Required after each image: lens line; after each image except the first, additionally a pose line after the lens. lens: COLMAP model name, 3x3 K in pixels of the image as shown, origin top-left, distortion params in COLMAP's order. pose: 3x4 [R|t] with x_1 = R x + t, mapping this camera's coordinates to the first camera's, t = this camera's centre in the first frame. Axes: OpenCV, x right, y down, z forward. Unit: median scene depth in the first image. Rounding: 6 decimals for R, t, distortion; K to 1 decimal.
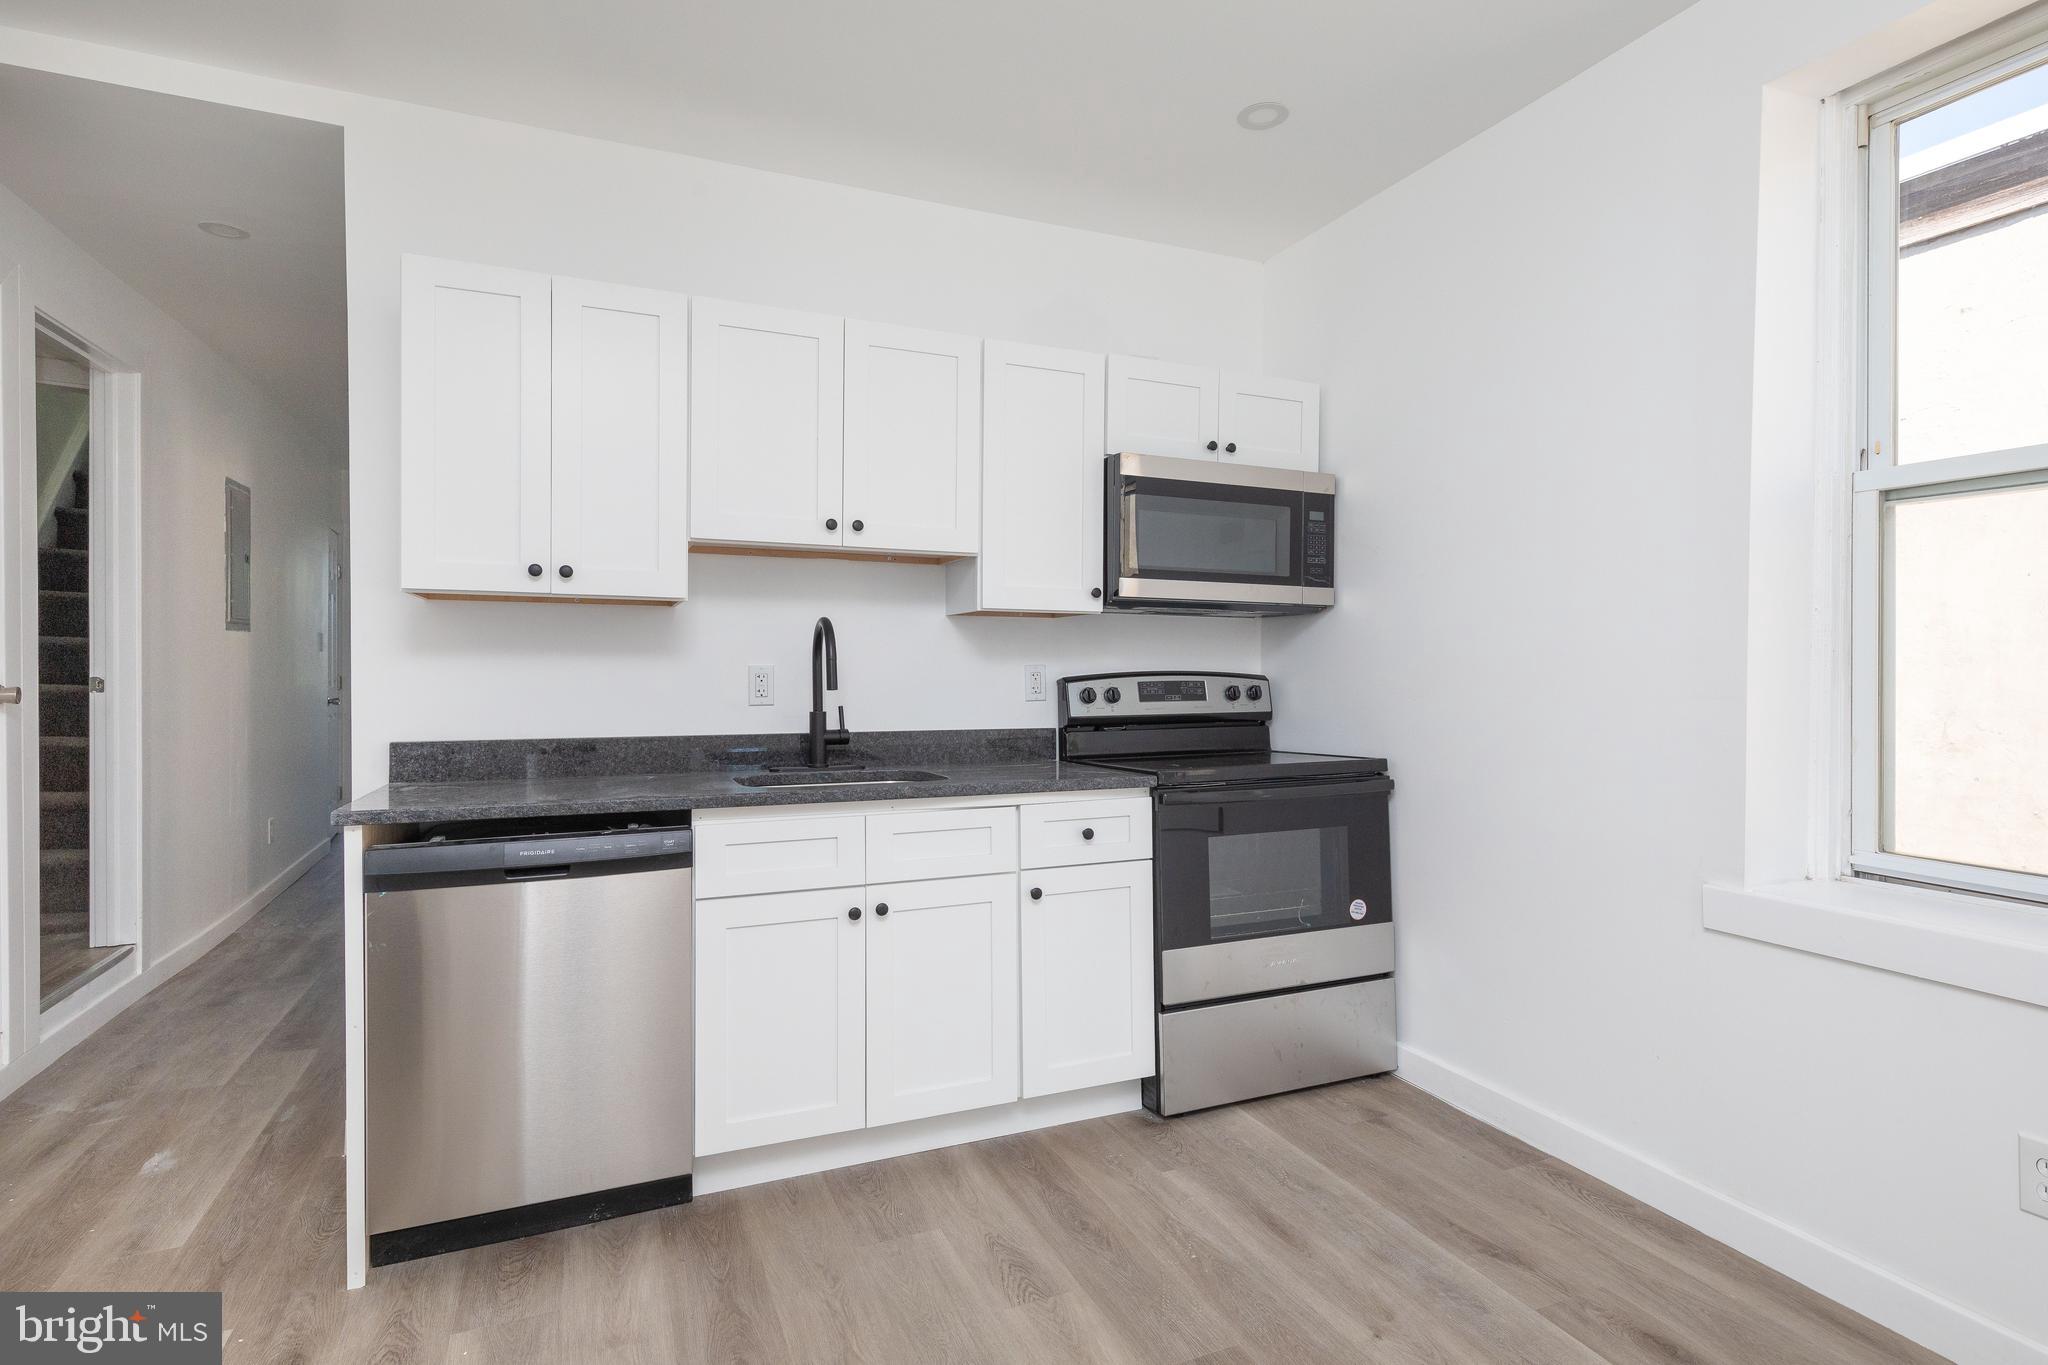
lens RADIAL K [[1011.9, 0, 1024.0], [0, 1011.9, 682.5], [0, 0, 1]] dist [0.028235, 0.000349]
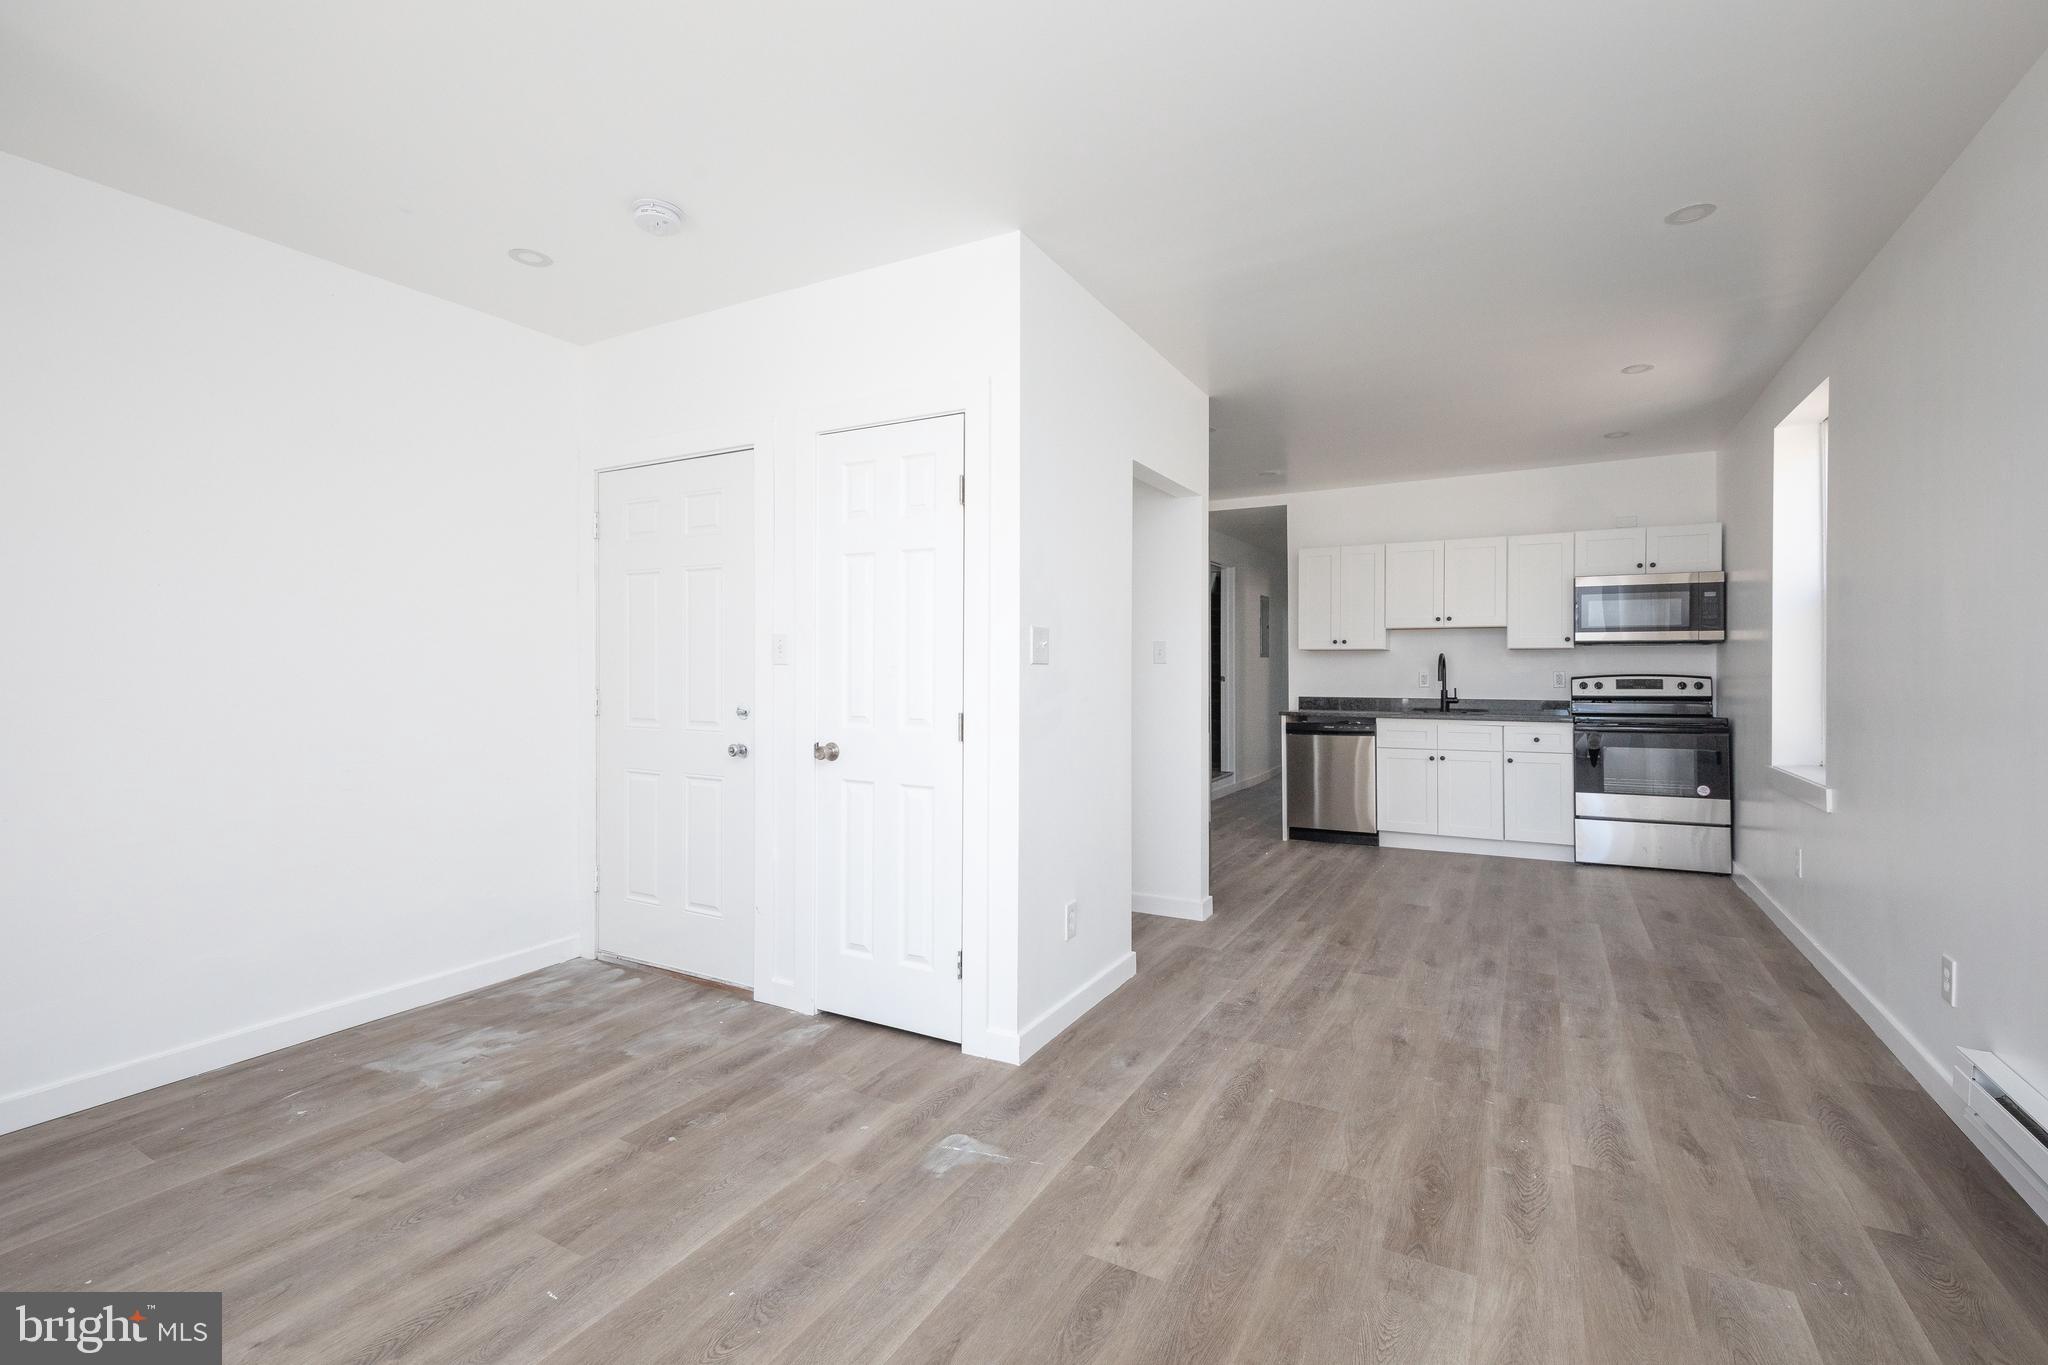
lens RADIAL K [[925.3, 0, 1024.0], [0, 925.3, 682.5], [0, 0, 1]] dist [0.000251, -0.000497]
pose [[0.608405, 0.008661, -0.793580, 0.931197], [-0.010317, 0.999942, 0.003003, 0.013982], [0.793560, 0.006360, 0.608459, -1.163866]]
